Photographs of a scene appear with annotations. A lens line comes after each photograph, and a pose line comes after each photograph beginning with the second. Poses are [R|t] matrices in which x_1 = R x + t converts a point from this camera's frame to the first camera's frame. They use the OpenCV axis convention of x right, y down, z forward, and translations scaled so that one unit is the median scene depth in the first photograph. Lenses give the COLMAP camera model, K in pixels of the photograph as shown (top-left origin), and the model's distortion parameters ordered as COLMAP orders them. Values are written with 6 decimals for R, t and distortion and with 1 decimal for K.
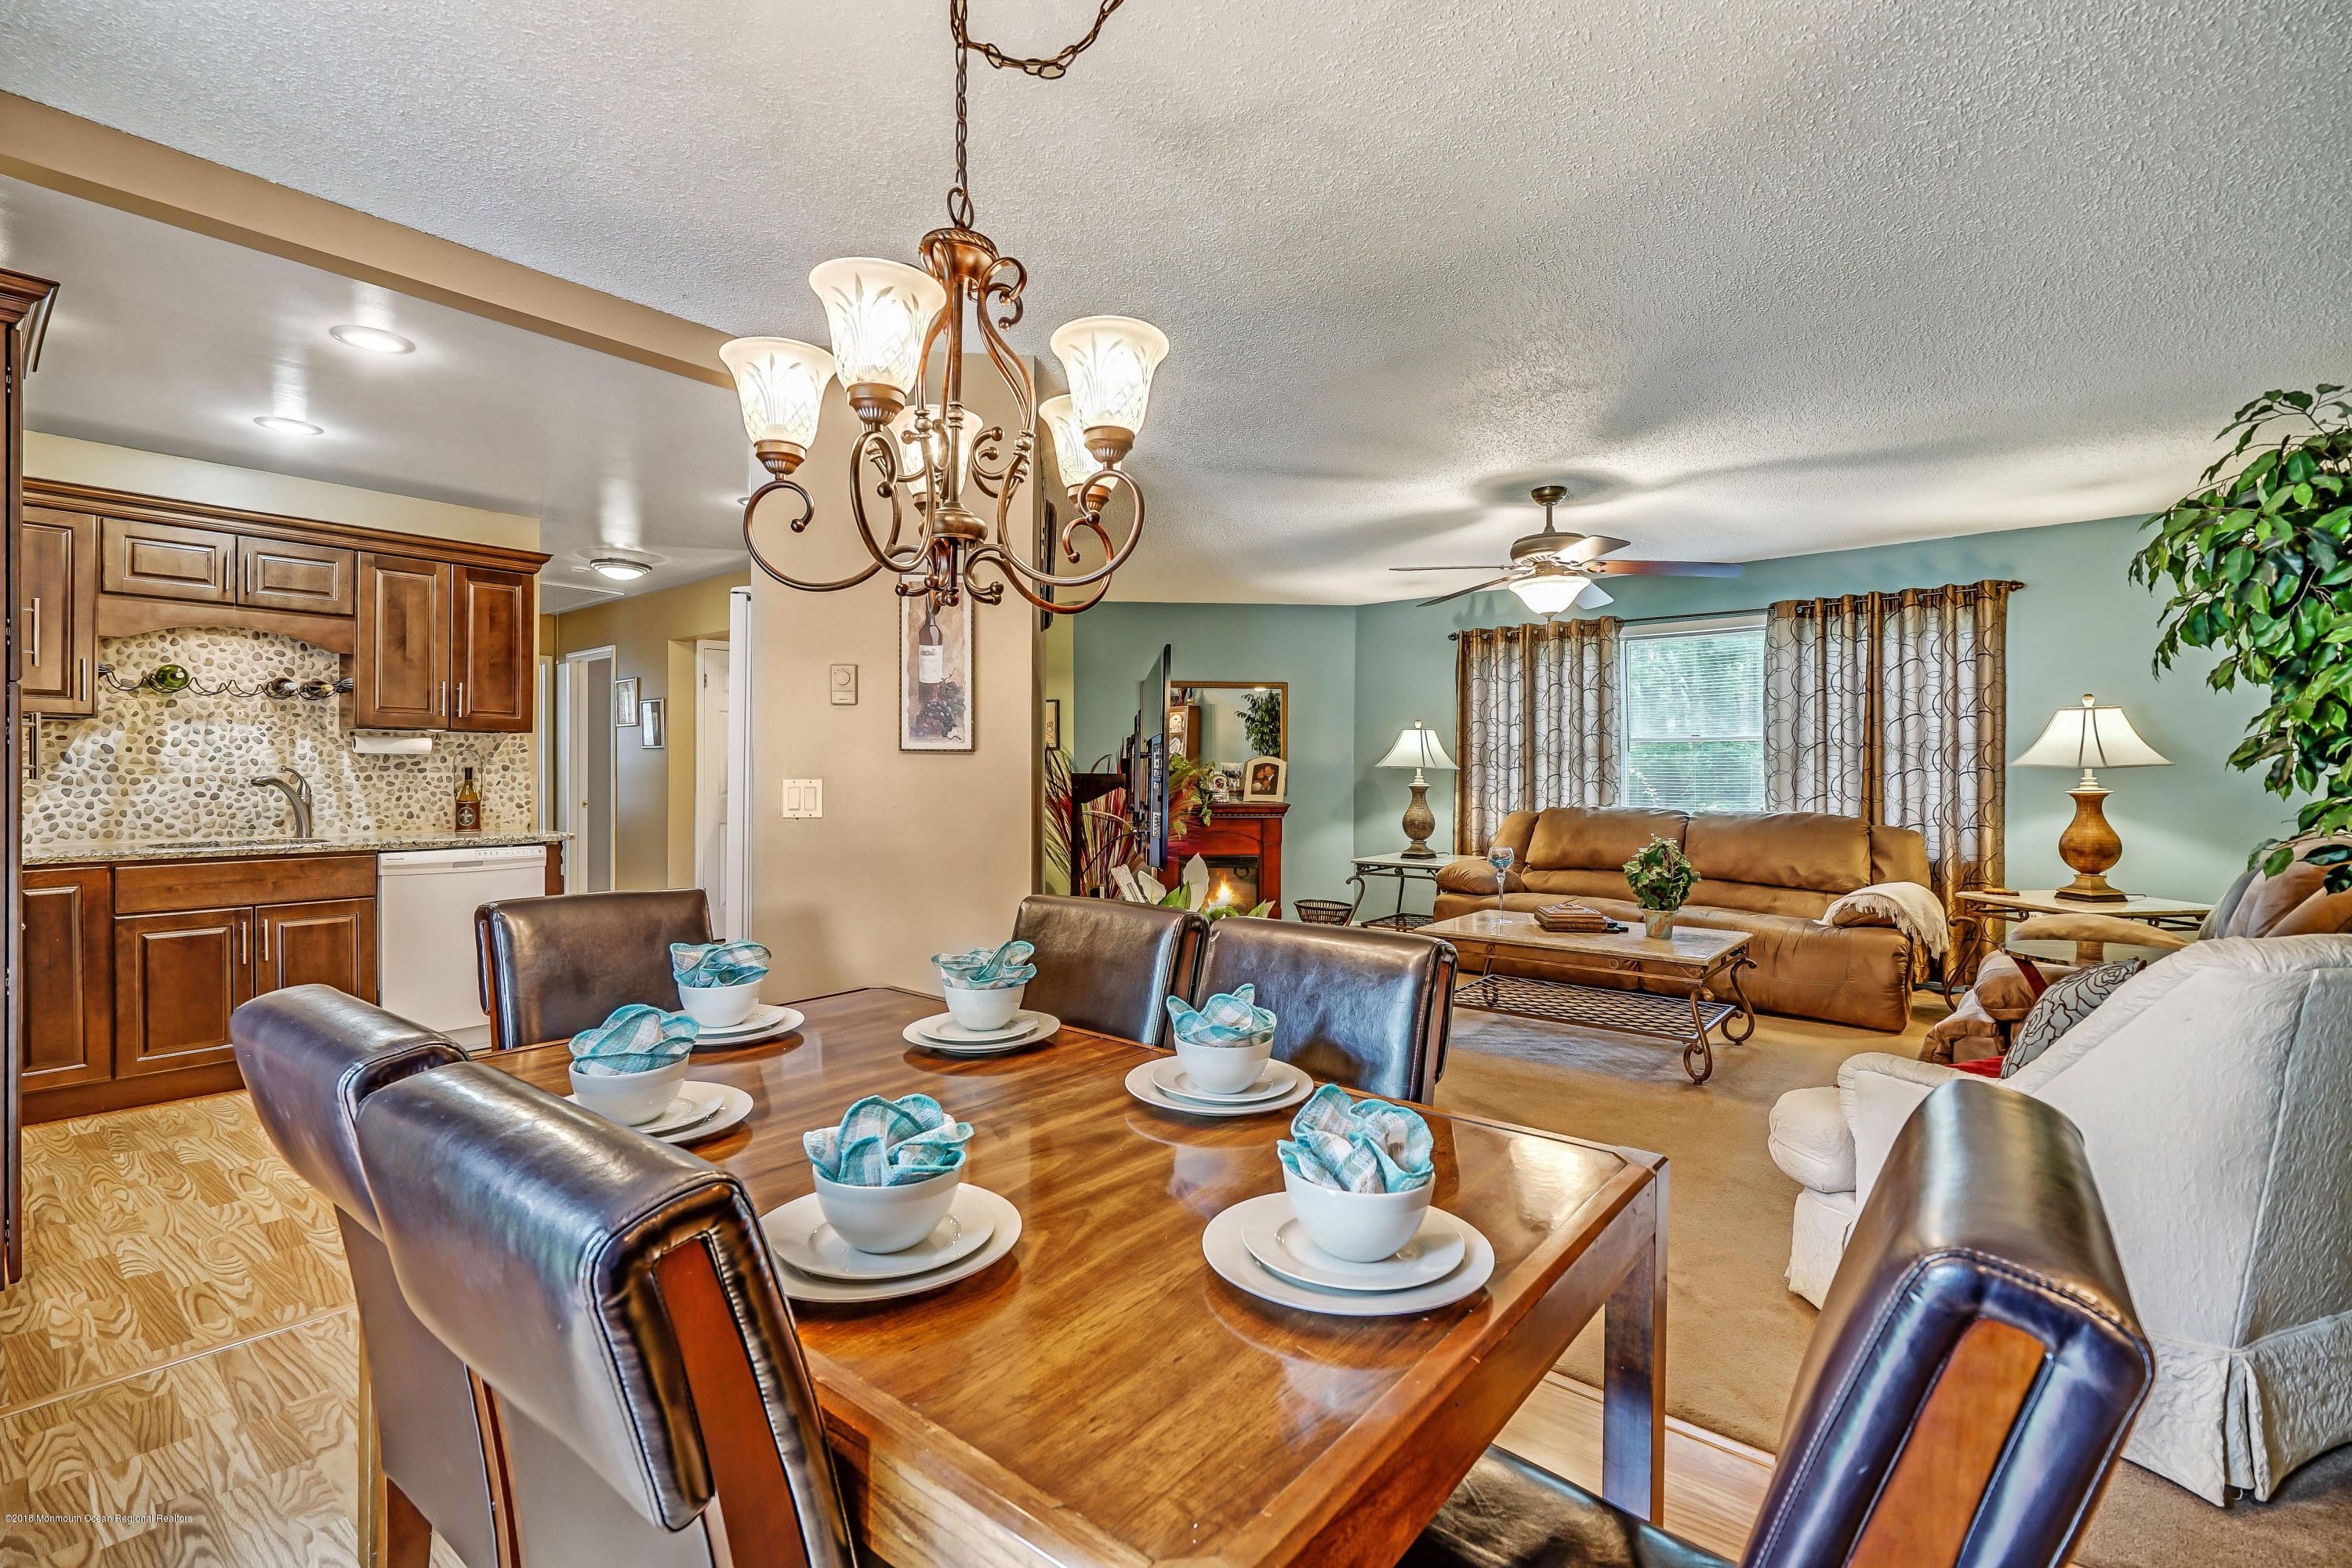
lens RADIAL K [[1054.8, 0, 1151.7], [0, 1054.8, 776.9], [0, 0, 1]] dist [-0.002677, 0.000425]
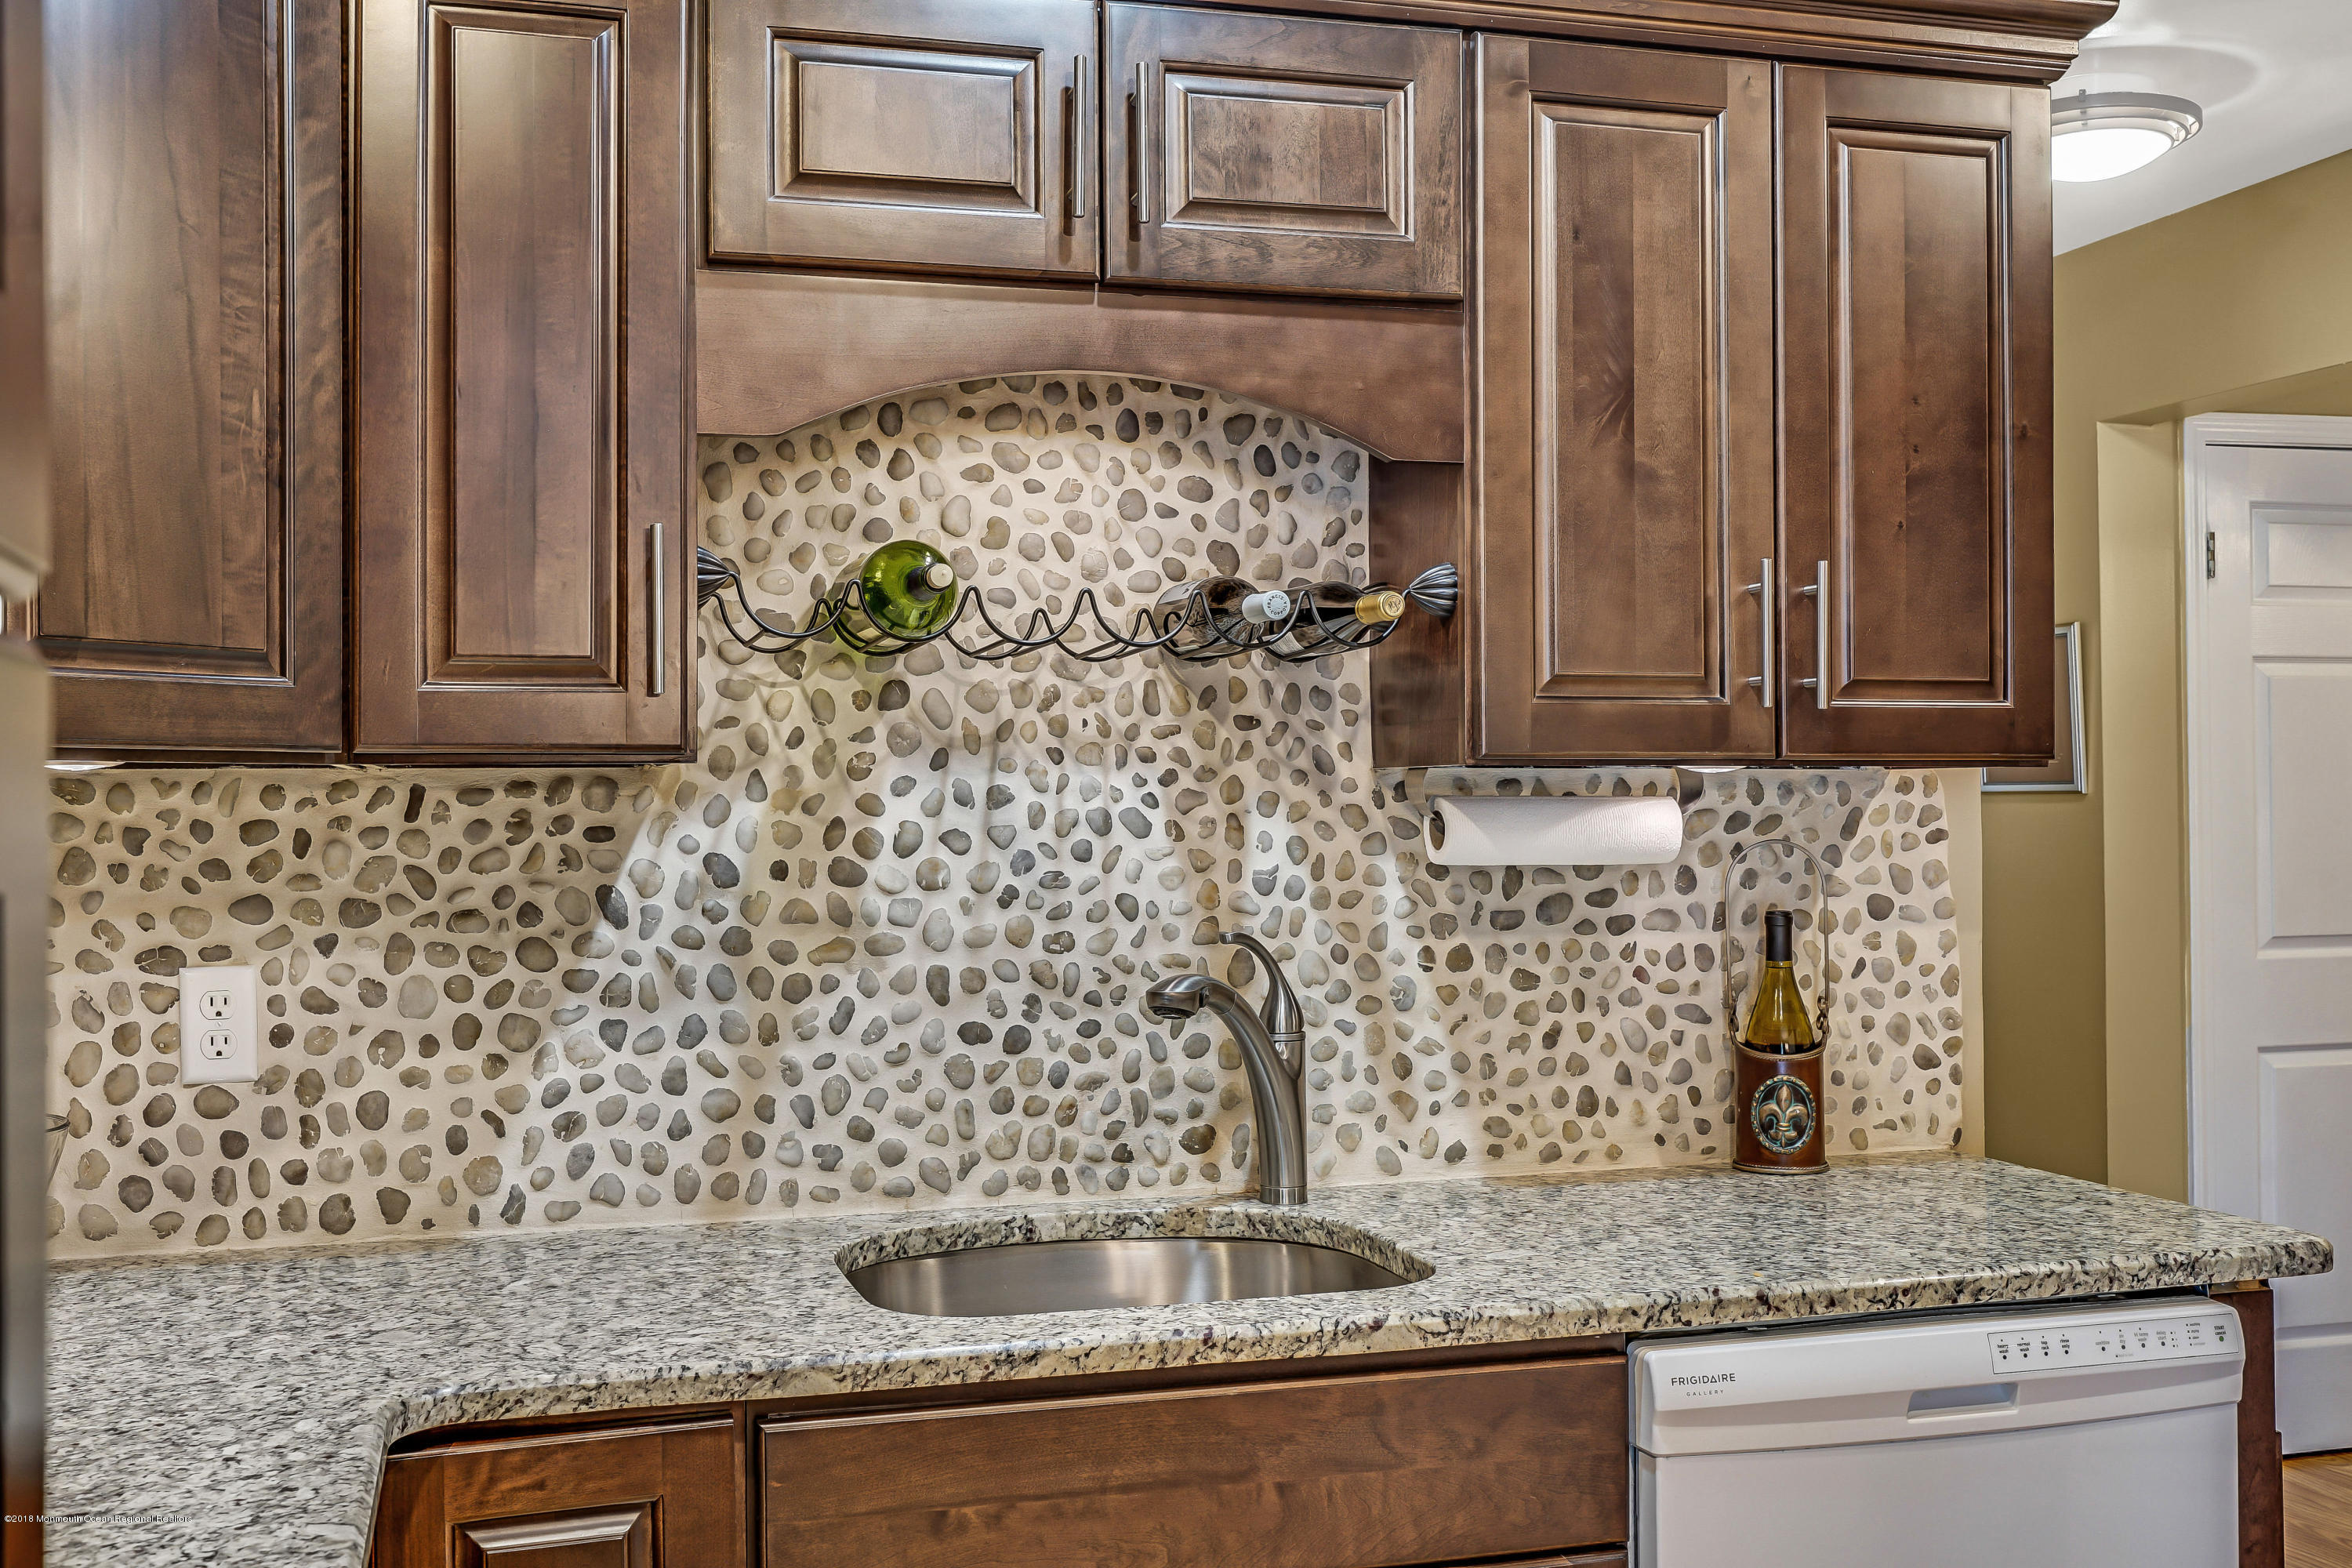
lens RADIAL K [[2308.7, 0, 1149.4], [0, 2308.7, 775.8], [0, 0, 1]] dist [0.007589, -0.030356]
pose [[0.834224, -0.018362, -0.551120, -0.552379], [0.009473, 0.999775, -0.018970, -0.037277], [0.551345, 0.010604, 0.834210, 0.544904]]
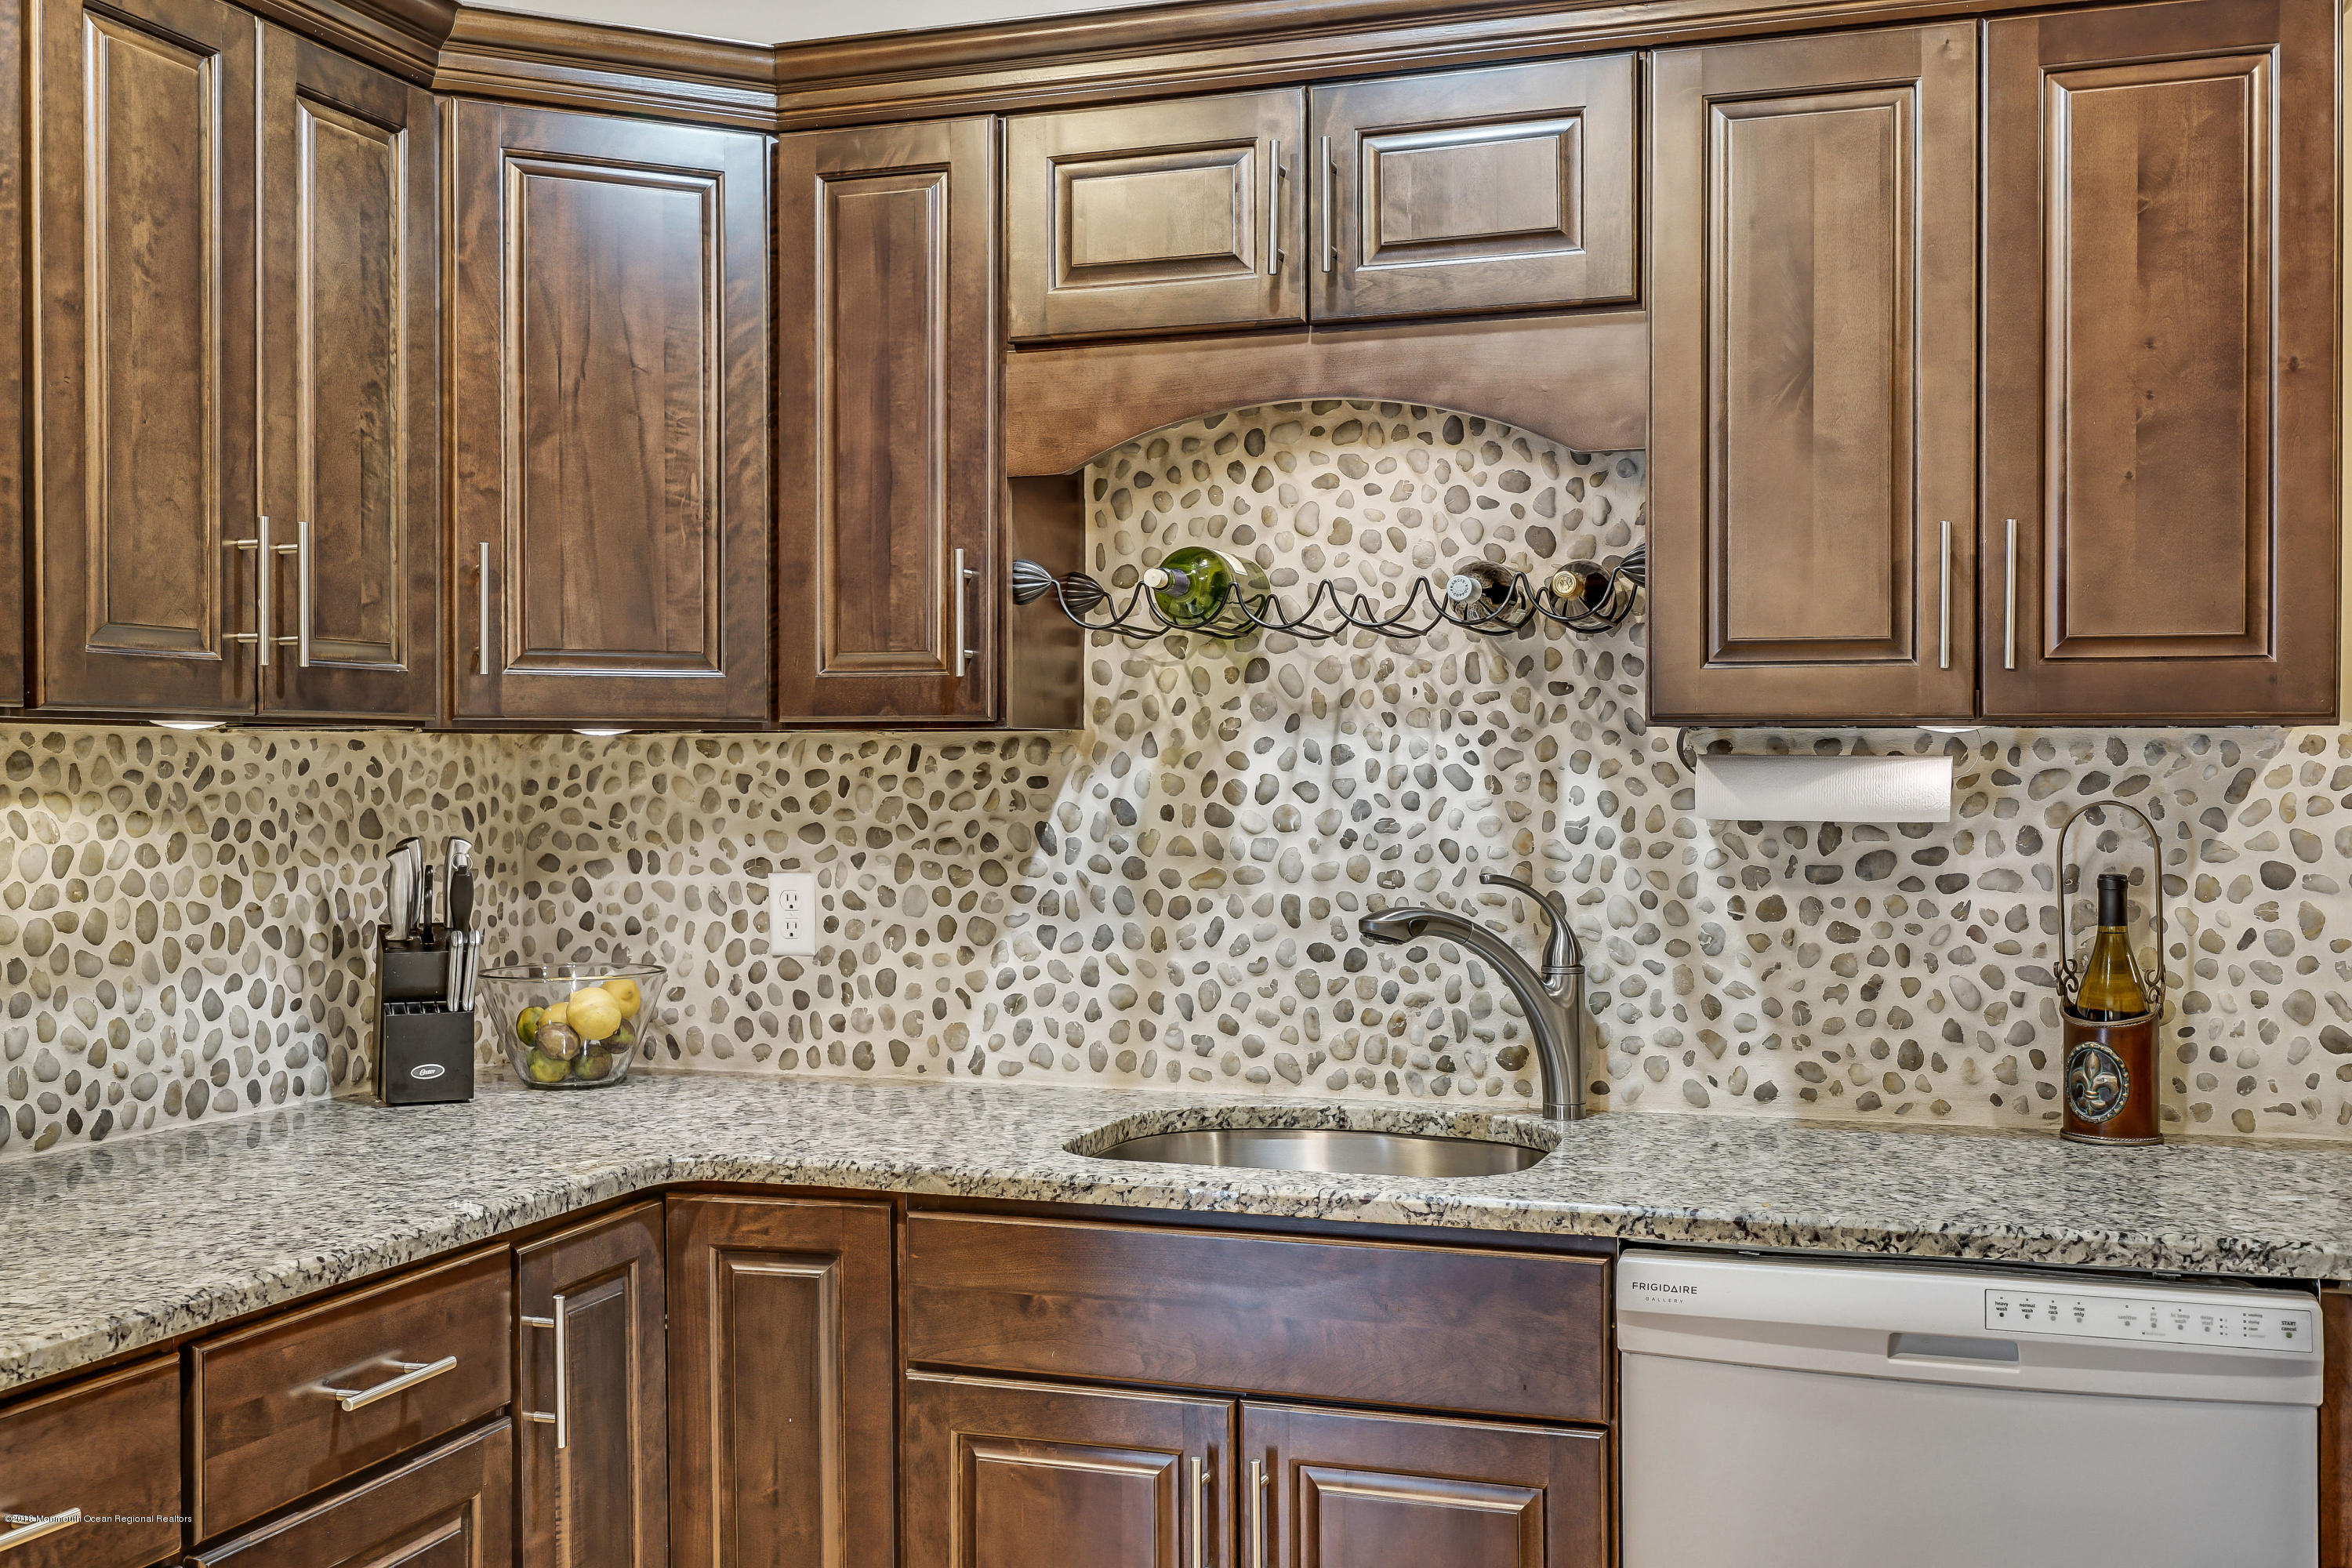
lens RADIAL K [[2308.7, 0, 1149.4], [0, 2308.7, 775.8], [0, 0, 1]] dist [0.007589, -0.030356]
pose [[0.368054, -0.002586, -0.929801, -0.280964], [-0.000612, 0.999995, -0.003023, -0.034831], [0.929804, 0.001682, 0.368051, 0.705212]]
